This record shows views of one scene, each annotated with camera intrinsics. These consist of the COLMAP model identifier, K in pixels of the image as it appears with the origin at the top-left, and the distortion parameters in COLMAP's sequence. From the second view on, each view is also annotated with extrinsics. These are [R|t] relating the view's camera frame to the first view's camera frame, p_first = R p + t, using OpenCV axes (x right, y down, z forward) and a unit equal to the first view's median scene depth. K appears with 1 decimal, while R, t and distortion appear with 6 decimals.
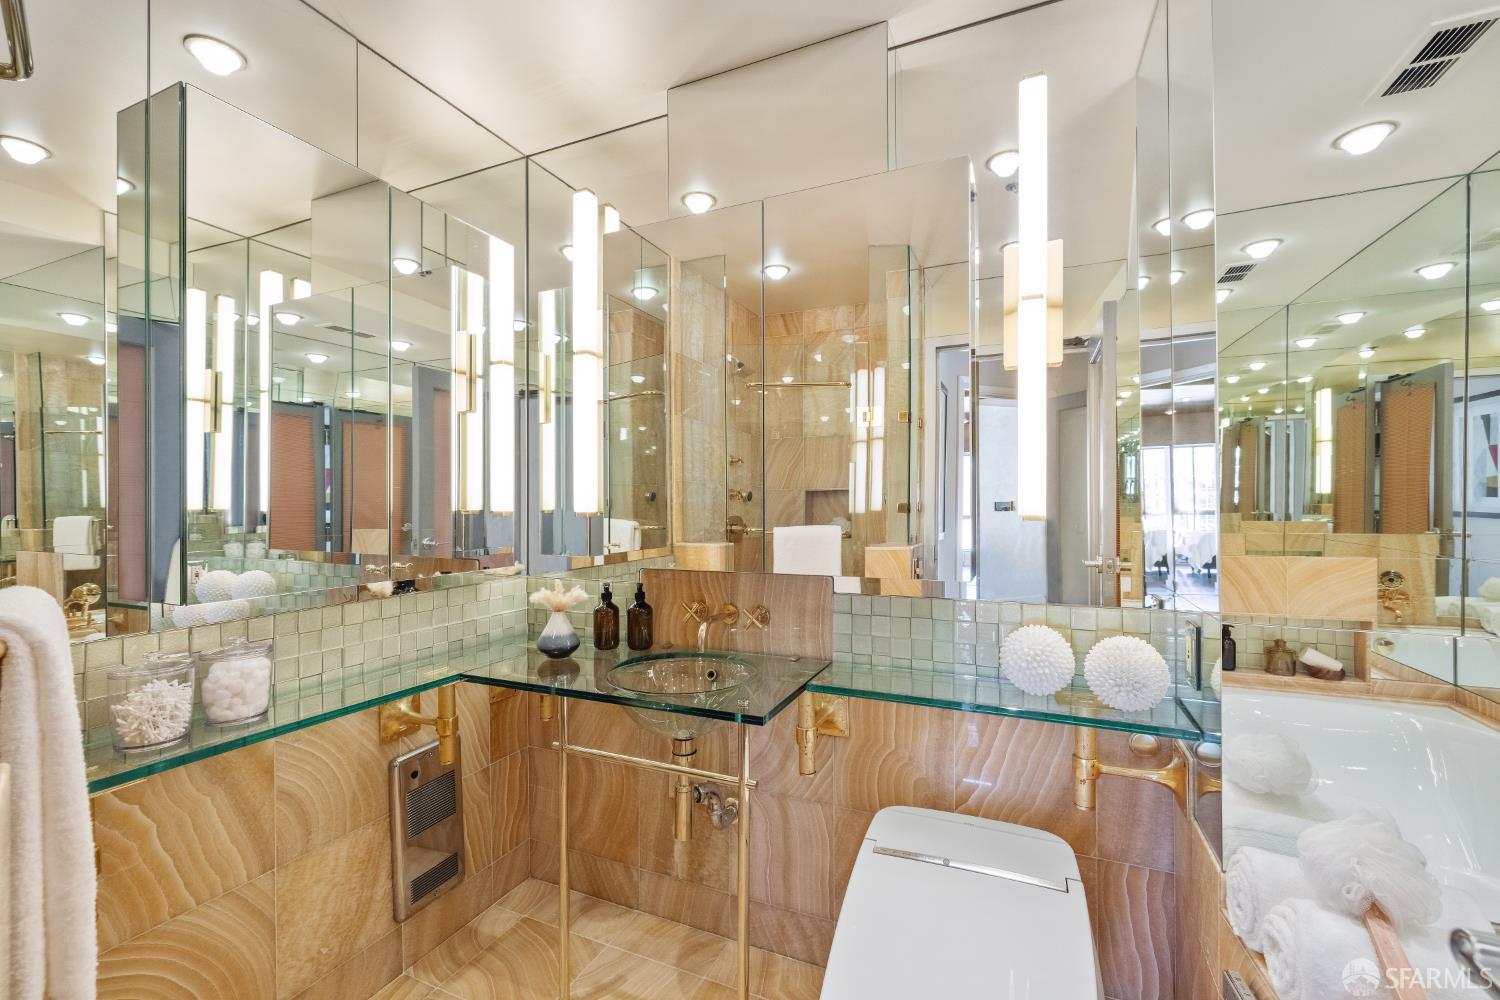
lens RADIAL K [[630.6, 0, 740.7], [0, 630.6, 506.4], [0, 0, 1]] dist [-0.002182, 0.000843]
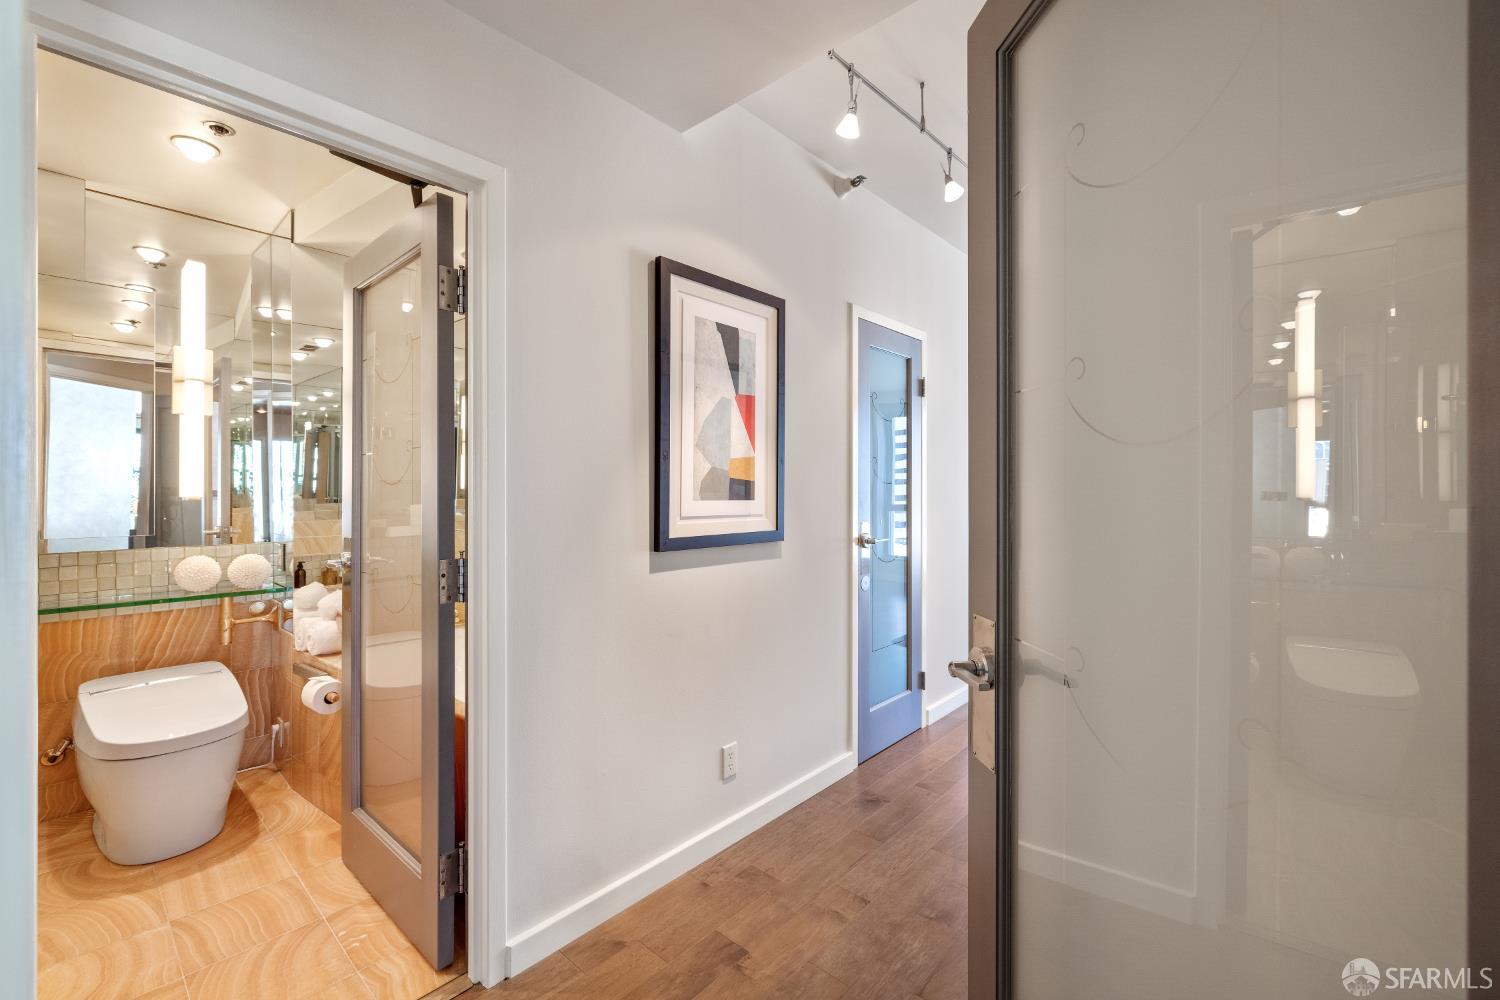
lens RADIAL K [[631.5, 0, 741.3], [0, 631.5, 491.1], [0, 0, 1]] dist [-0.007032, 0.000768]
pose [[0.312533, 0.005843, 0.949889, -0.751609], [-0.005504, 0.999975, -0.004340, -0.001541], [-0.949891, -0.003872, 0.312557, -1.046839]]
